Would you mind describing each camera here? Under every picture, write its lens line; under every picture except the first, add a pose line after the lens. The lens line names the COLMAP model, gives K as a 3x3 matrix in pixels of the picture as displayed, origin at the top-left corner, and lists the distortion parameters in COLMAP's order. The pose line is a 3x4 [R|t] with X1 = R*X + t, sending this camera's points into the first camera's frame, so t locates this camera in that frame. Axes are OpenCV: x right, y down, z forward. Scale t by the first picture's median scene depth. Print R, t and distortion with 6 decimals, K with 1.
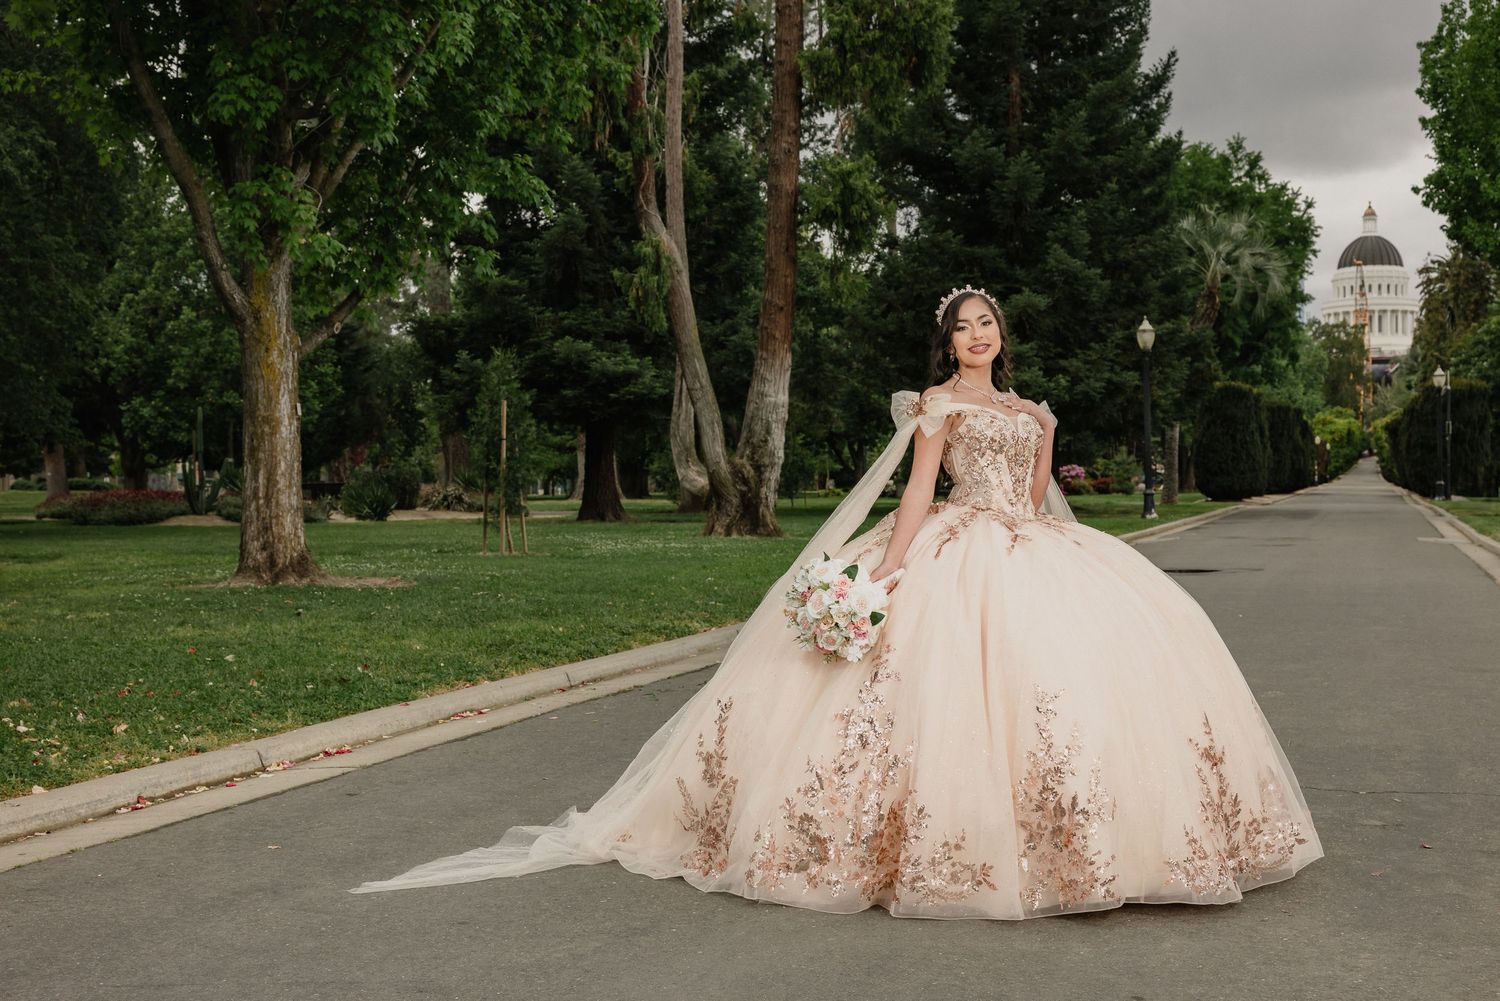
lens RADIAL K [[1853.4, 0, 750.8], [0, 1853.4, 469.6], [0, 0, 1]] dist [-0.025021, 0.170593]
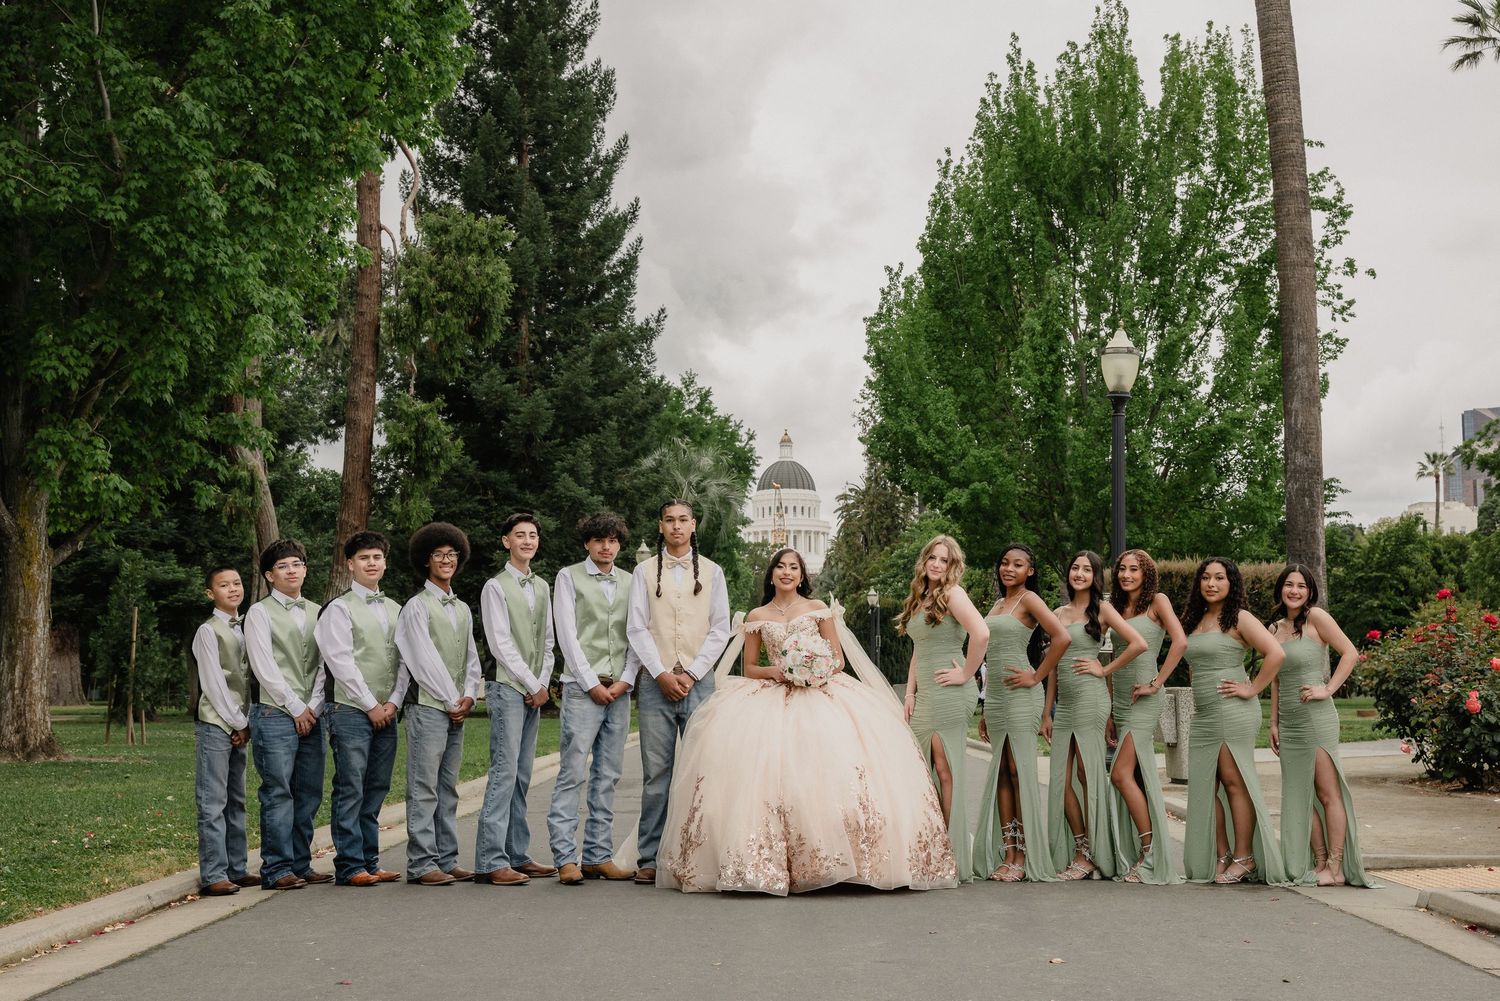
lens RADIAL K [[1853.4, 0, 750.8], [0, 1853.4, 469.6], [0, 0, 1]] dist [-0.025021, 0.170593]
pose [[0.953602, 0.037726, 0.298697, -0.061806], [-0.003797, 0.993546, -0.113364, 0.003088], [-0.301046, 0.106970, 0.947591, -0.097310]]
